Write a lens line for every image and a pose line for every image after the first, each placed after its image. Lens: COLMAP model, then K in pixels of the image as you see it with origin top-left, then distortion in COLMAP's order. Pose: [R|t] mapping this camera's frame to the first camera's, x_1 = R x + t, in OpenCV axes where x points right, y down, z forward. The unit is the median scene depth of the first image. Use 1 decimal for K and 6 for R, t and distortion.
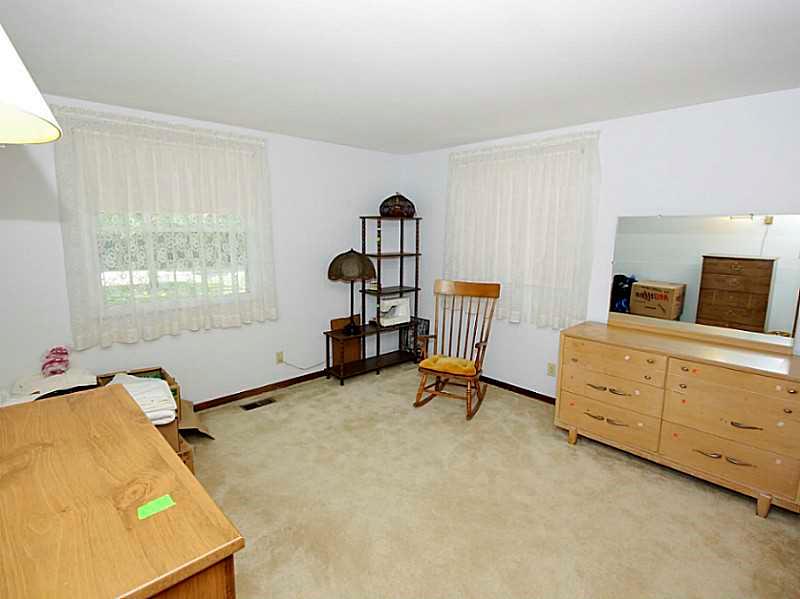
lens RADIAL K [[416.1, 0, 400.0], [0, 416.1, 299.5], [0, 0, 1]] dist [-0.002725, -0.000534]
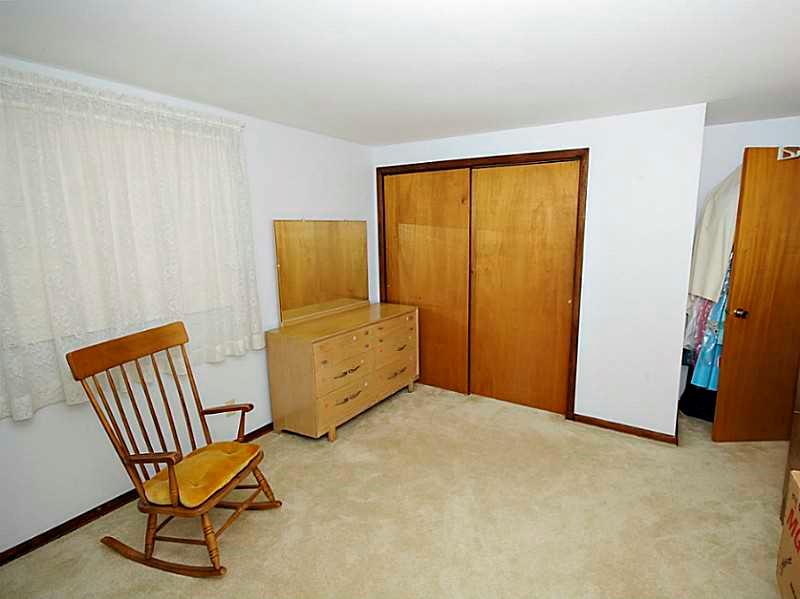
lens RADIAL K [[416.1, 0, 400.0], [0, 416.1, 299.5], [0, 0, 1]] dist [-0.002725, -0.000534]
pose [[-0.238027, -0.174850, 0.955390, -0.565082], [0.172384, 0.960440, 0.218722, -0.190927], [-0.955838, 0.216755, -0.198469, 0.989771]]
